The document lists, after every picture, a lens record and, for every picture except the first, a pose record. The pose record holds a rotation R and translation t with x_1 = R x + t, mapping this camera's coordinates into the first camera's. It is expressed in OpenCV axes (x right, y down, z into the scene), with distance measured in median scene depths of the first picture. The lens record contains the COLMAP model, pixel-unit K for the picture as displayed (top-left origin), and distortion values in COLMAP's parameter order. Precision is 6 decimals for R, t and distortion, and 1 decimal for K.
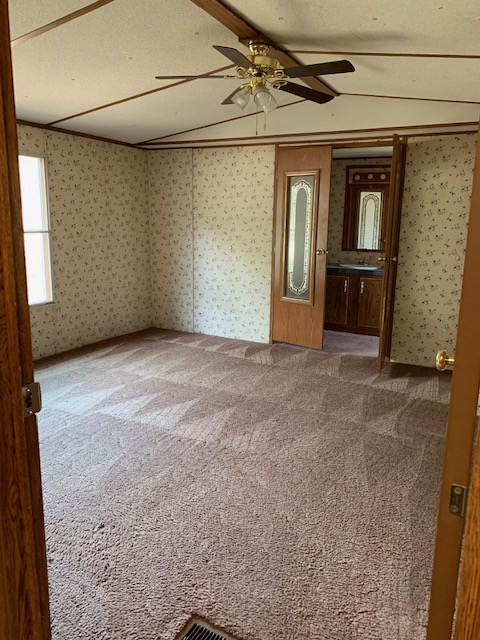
lens RADIAL K [[494.2, 0, 240.0], [0, 494.2, 320.0], [0, 0, 1]] dist [0.003285, -0.000755]
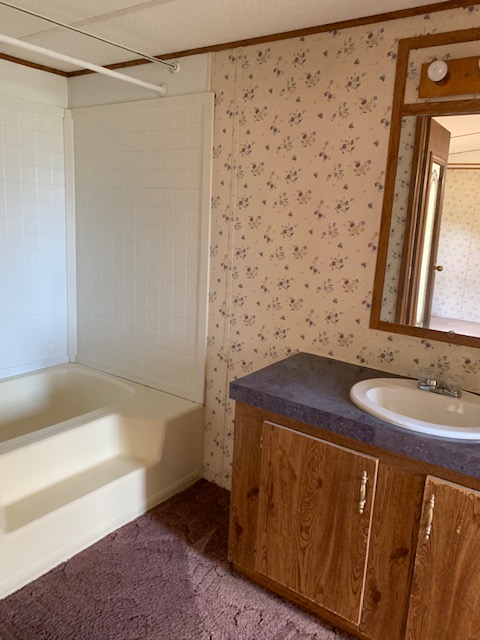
lens RADIAL K [[494.2, 0, 240.0], [0, 494.2, 320.0], [0, 0, 1]] dist [0.003285, -0.000755]
pose [[0.990308, 0.051782, -0.128877, 0.169036], [-0.050263, 0.998623, 0.015014, -0.149078], [0.129477, -0.008391, 0.991547, 0.701467]]
